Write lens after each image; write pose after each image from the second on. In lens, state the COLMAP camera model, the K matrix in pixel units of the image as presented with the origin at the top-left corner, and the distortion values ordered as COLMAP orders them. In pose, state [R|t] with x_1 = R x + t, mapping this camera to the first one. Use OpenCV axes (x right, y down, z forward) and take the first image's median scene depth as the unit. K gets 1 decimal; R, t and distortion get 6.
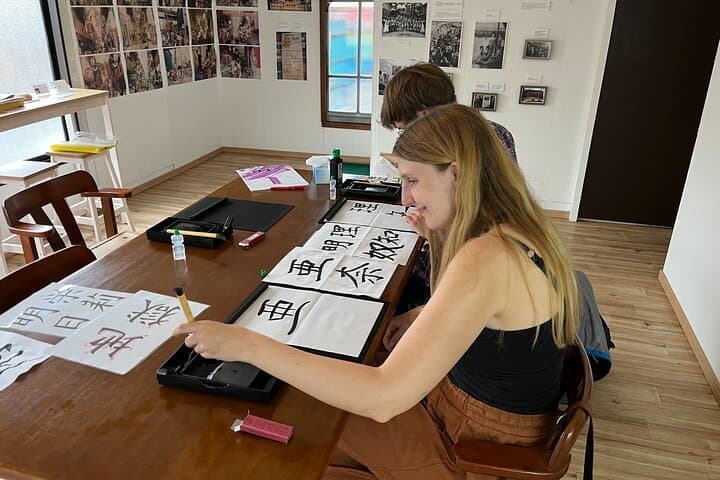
lens RADIAL K [[545.8, 0, 359.7], [0, 545.8, 242.1], [0, 0, 1]] dist [0.022731, -0.023114]
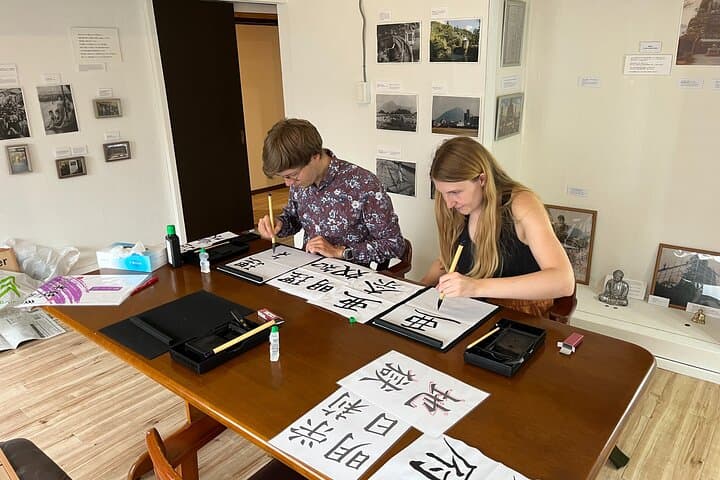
lens RADIAL K [[545.8, 0, 359.8], [0, 545.8, 239.0], [0, 0, 1]] dist [0.022731, -0.023114]
pose [[0.398599, -0.310377, 0.863009, -0.639797], [0.383720, 0.911112, 0.150447, -0.148465], [-0.832993, 0.271186, 0.482266, 0.264179]]
